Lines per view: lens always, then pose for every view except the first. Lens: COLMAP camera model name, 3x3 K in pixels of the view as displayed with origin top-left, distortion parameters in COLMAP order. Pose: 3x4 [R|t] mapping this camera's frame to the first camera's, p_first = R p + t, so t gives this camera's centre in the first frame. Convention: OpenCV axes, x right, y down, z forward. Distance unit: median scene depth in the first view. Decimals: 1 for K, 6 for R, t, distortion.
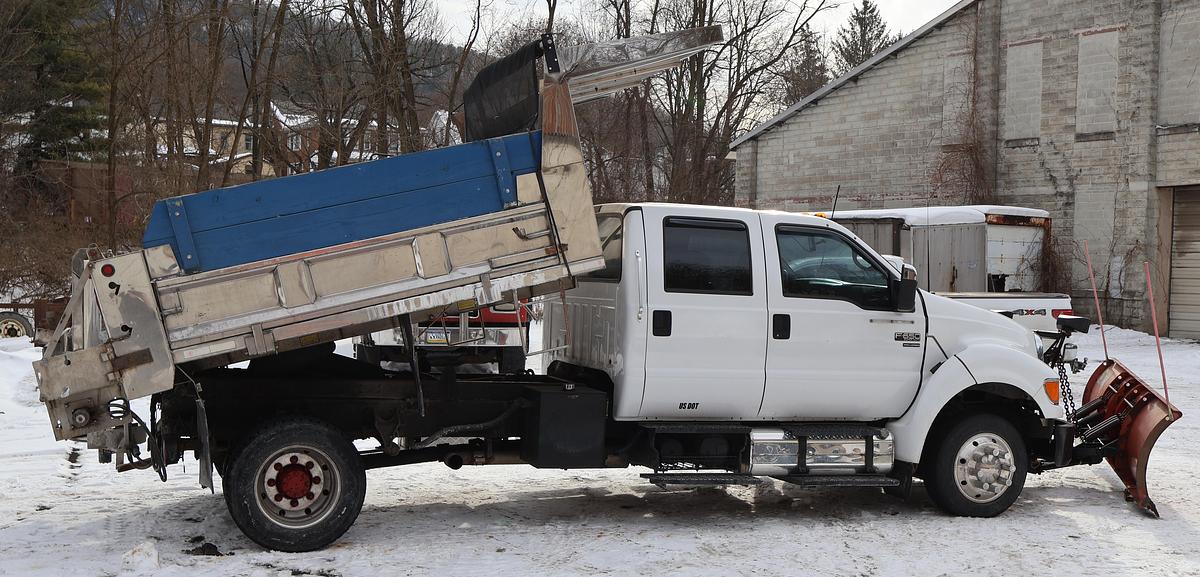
lens RADIAL K [[1262.8, 0, 606.1], [0, 1262.8, 328.0], [0, 0, 1]] dist [0.020599, 0.000000]
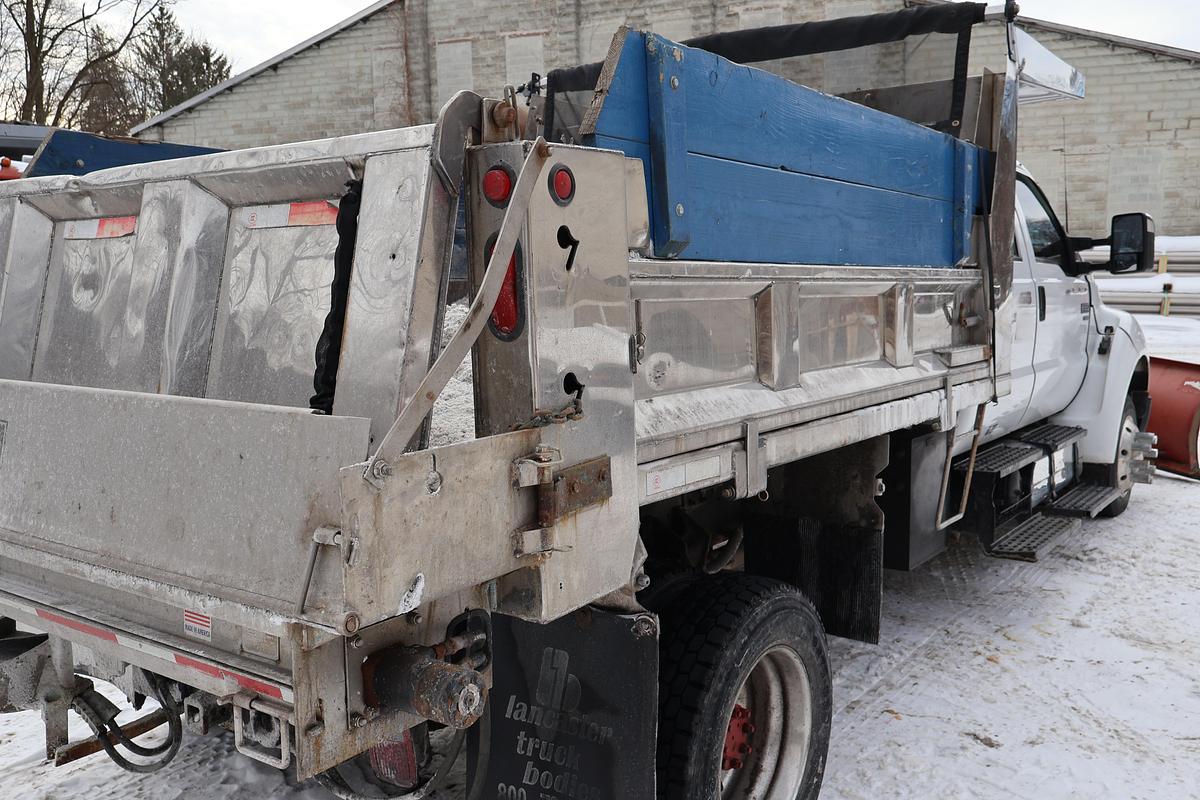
lens RADIAL K [[1054.9, 0, 599.9], [0, 1054.9, 390.0], [0, 0, 1]] dist [0.029282, -0.024976]
pose [[0.820325, -0.103036, 0.562539, -0.396582], [0.059787, 0.993697, 0.094823, -0.023610], [-0.568763, -0.044153, 0.821315, 0.626275]]
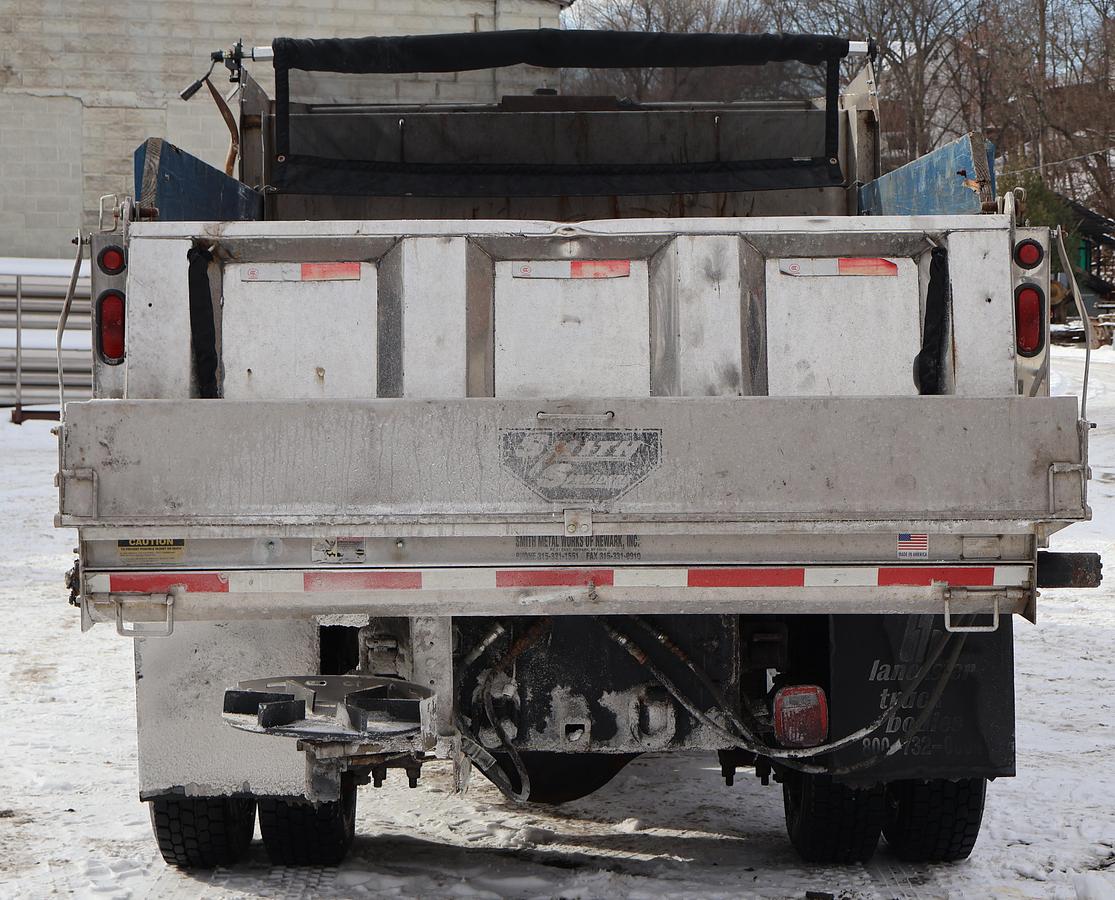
lens RADIAL K [[2427.1, 0, 558.9], [0, 2427.1, 450.9], [0, 0, 1]] dist [0.037694, 0.000000]
pose [[0.323240, -0.085674, 0.942431, -0.976525], [0.050579, 0.996034, 0.073199, -0.044991], [-0.944965, 0.024006, 0.326291, 0.700536]]
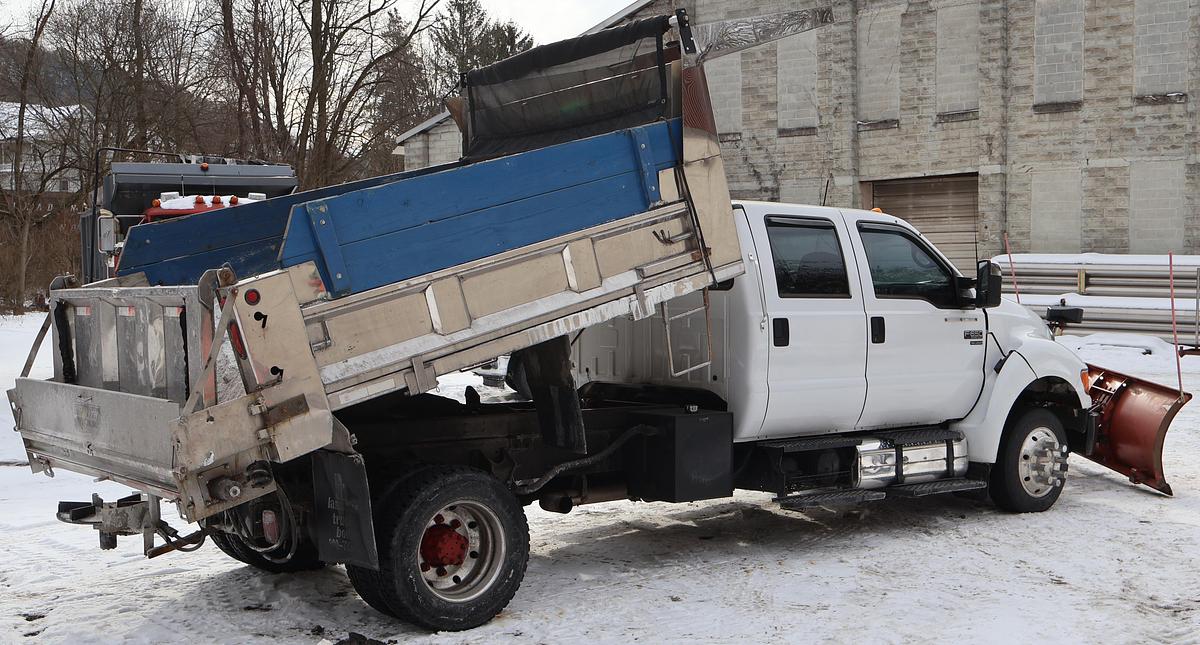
lens RADIAL K [[1351.9, 0, 660.9], [0, 1351.9, 359.7], [0, 0, 1]] dist [0.006956, 0.000000]
pose [[0.934881, -0.055416, 0.350608, -0.355568], [0.049387, 0.998438, 0.026122, -0.012937], [-0.351508, -0.007105, 0.936158, 0.109516]]
